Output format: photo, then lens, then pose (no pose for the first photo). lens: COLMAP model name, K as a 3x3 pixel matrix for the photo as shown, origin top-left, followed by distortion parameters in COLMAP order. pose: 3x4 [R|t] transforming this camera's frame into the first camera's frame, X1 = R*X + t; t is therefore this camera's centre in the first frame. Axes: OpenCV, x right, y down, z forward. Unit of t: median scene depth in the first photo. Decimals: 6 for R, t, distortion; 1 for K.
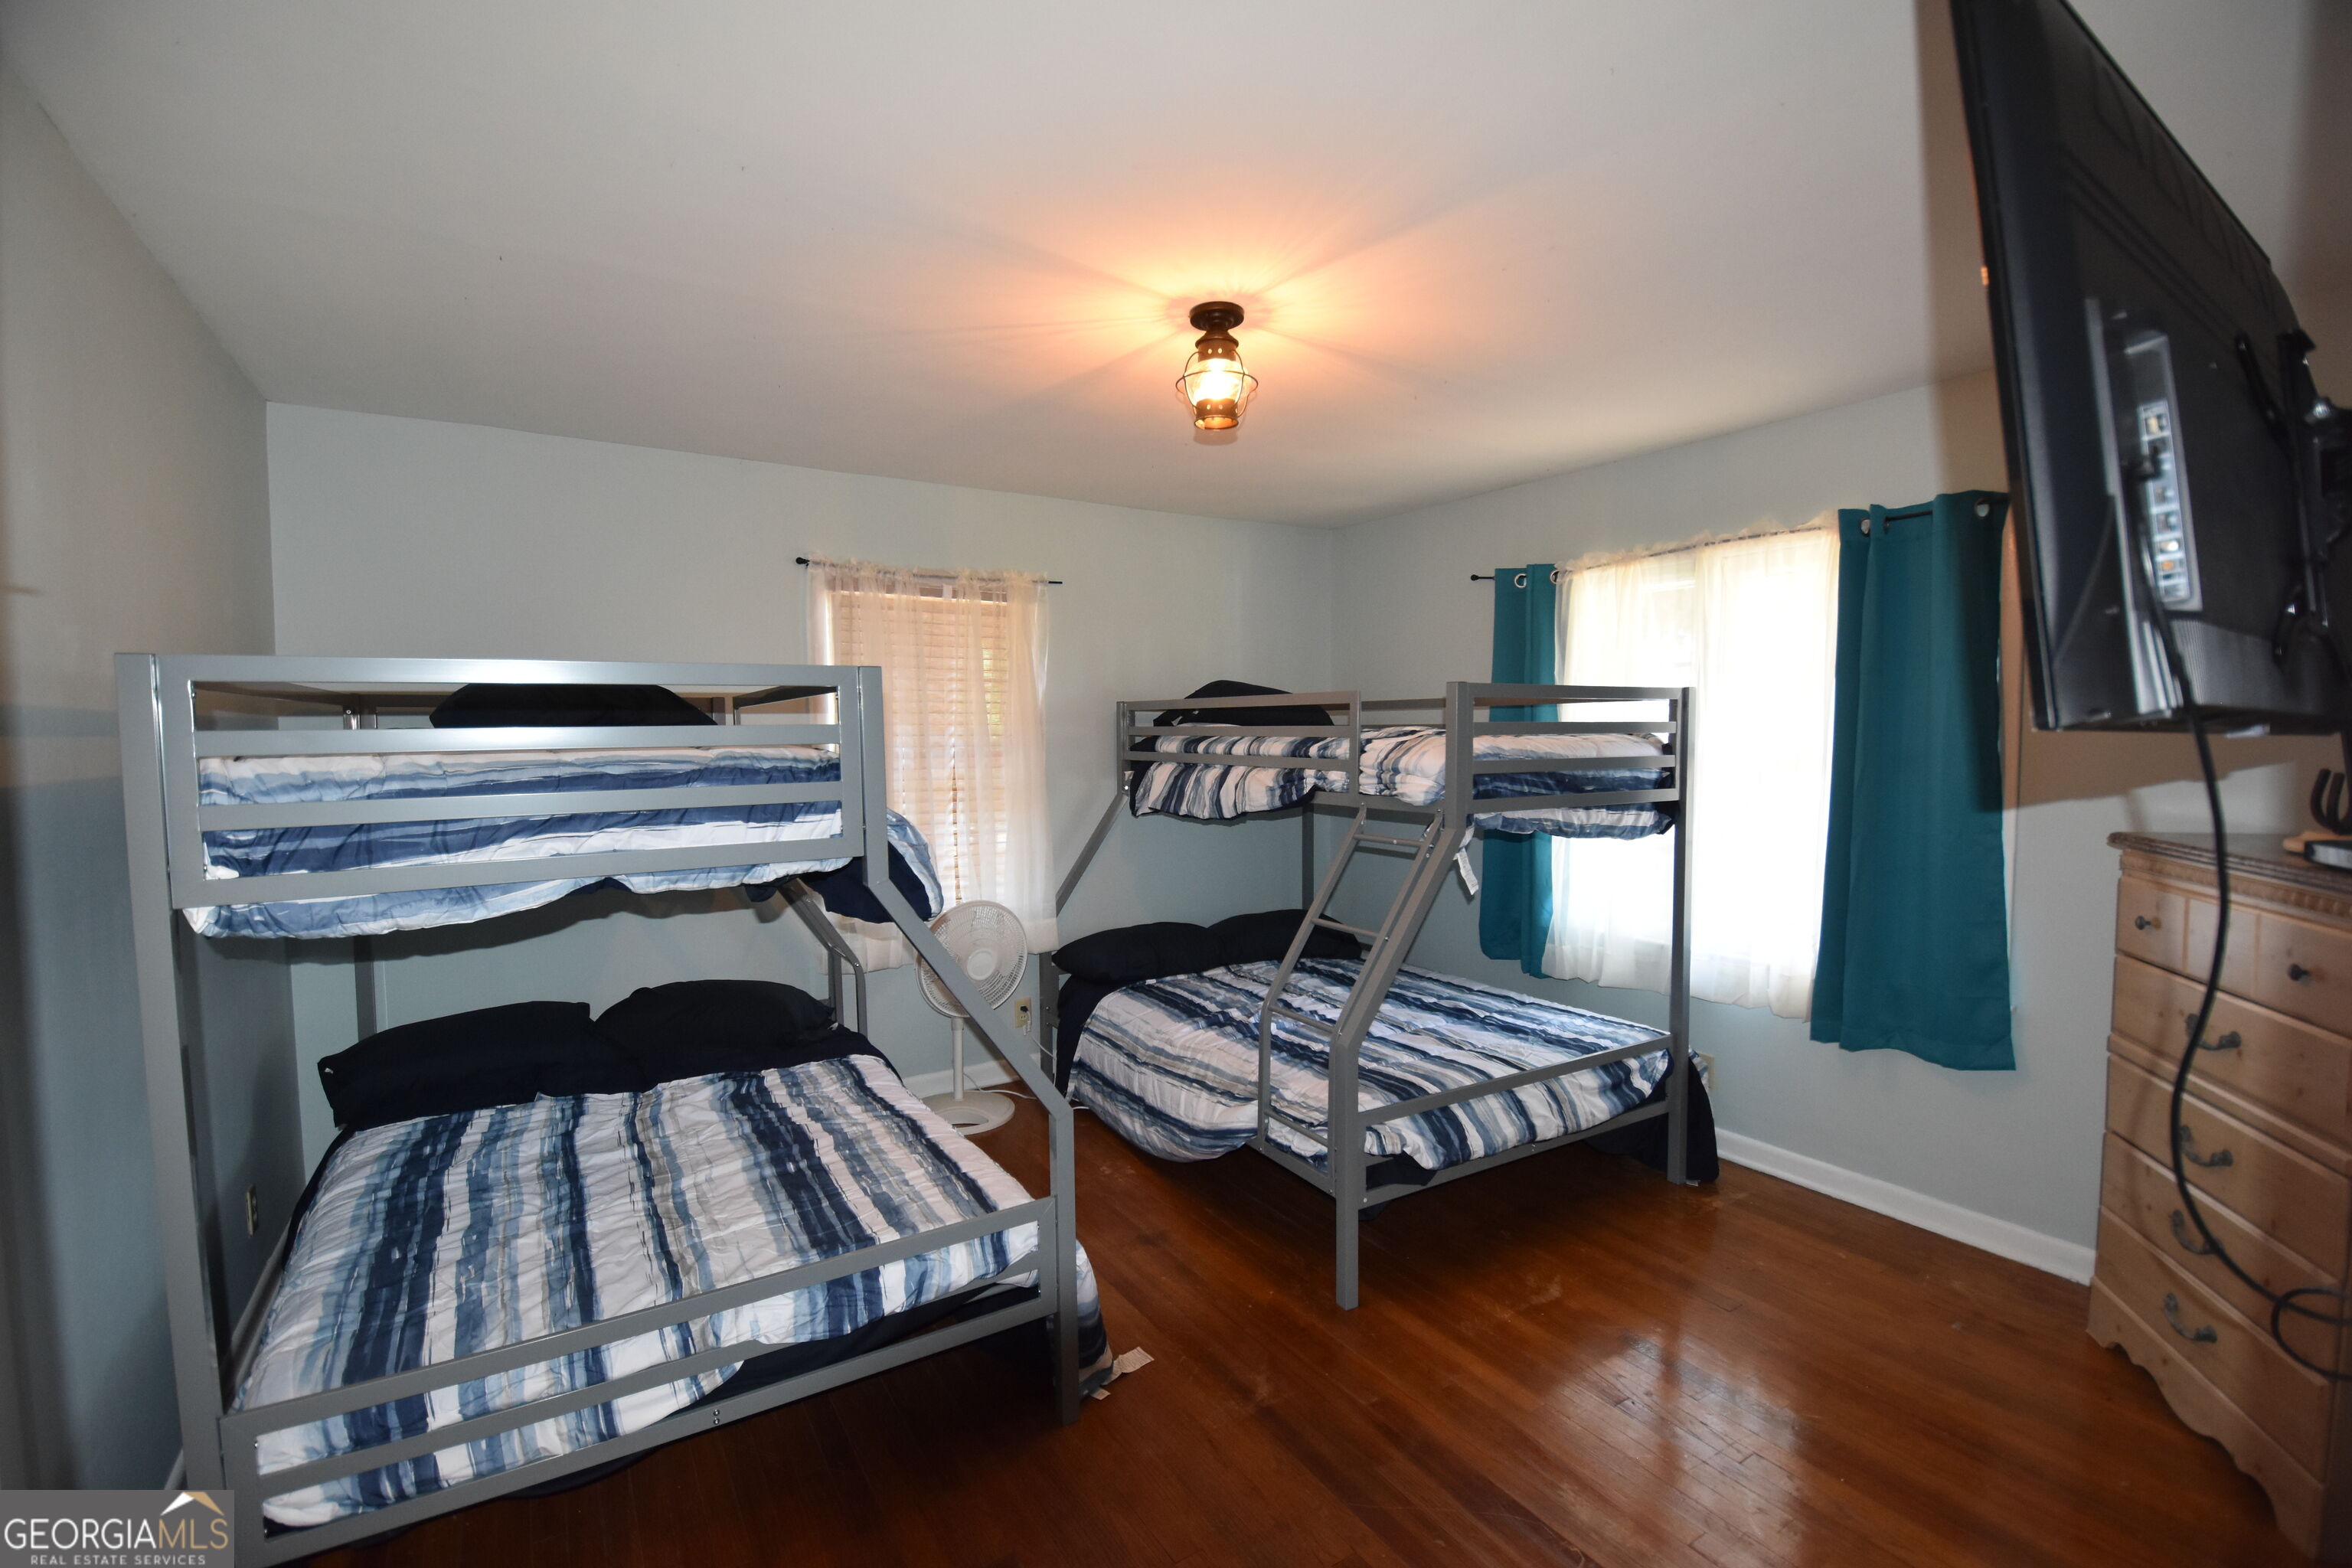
lens RADIAL K [[1035.8, 0, 1176.0], [0, 1035.8, 784.0], [0, 0, 1]] dist [-0.000074, -0.000071]
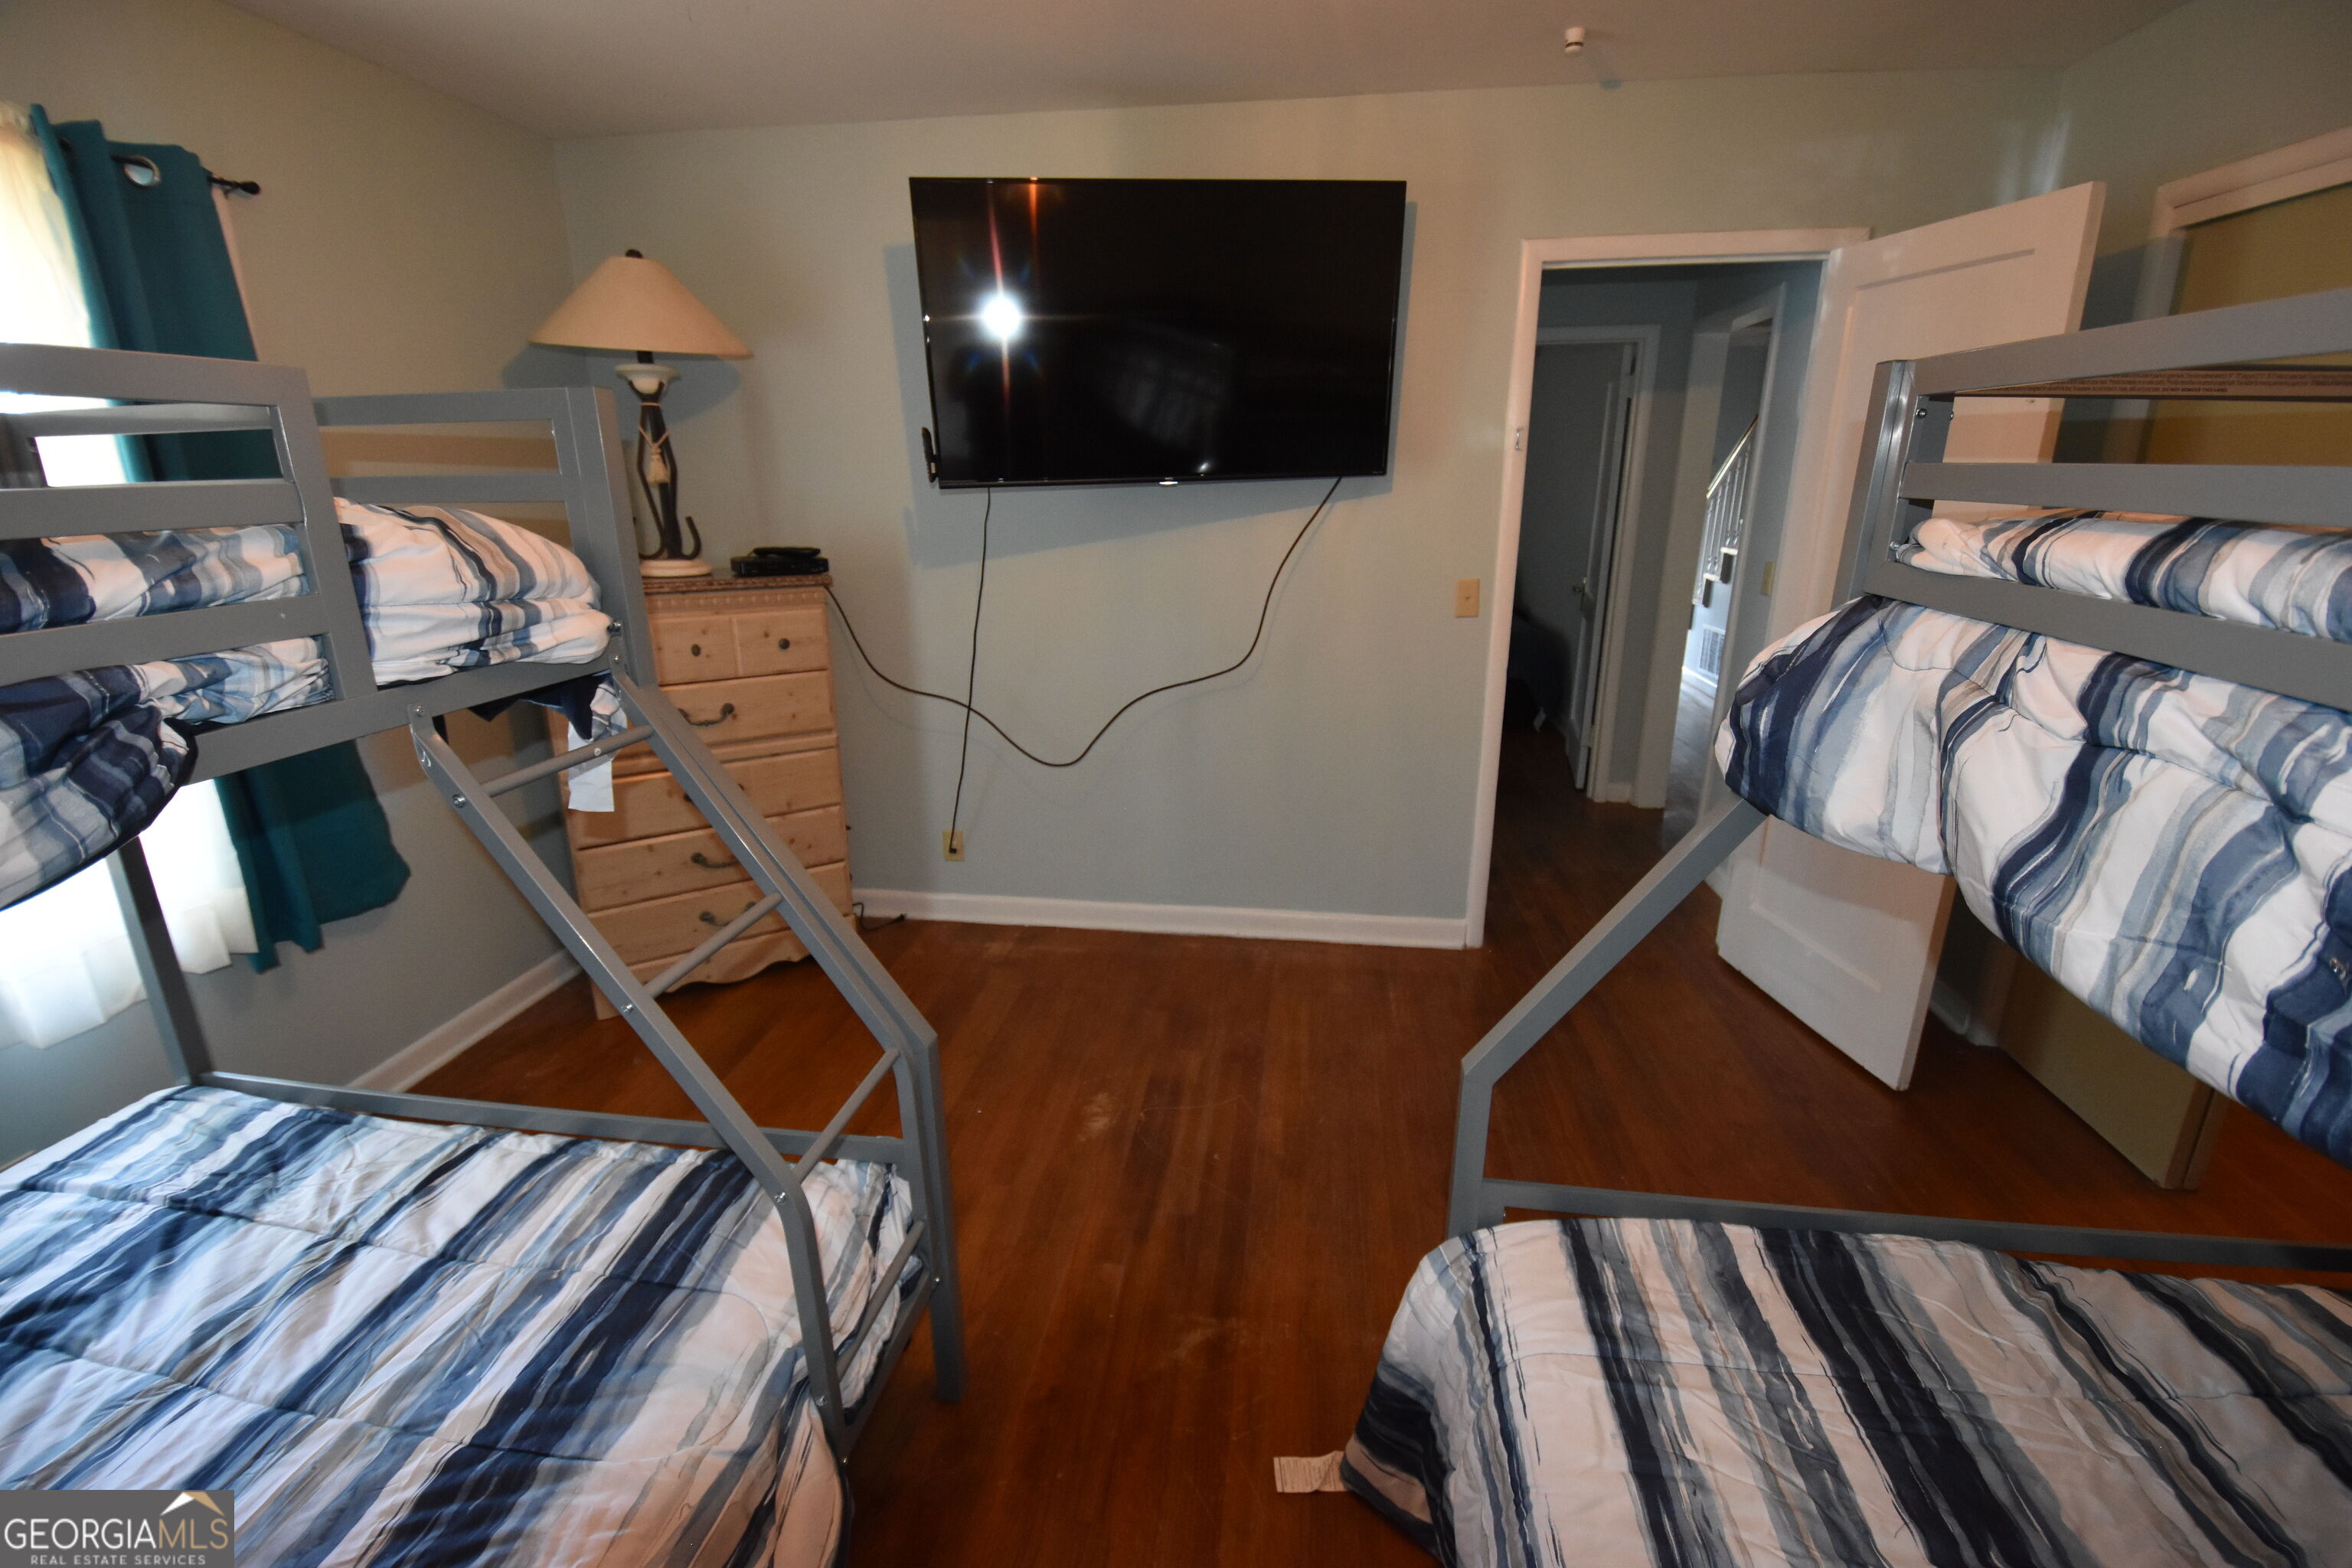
lens RADIAL K [[1035.8, 0, 1176.0], [0, 1035.8, 784.0], [0, 0, 1]] dist [-0.000074, -0.000071]
pose [[-0.762767, -0.177173, 0.621930, -0.245339], [0.049995, 0.942702, 0.329870, -0.062155], [-0.644738, 0.282707, -0.710203, 1.098349]]
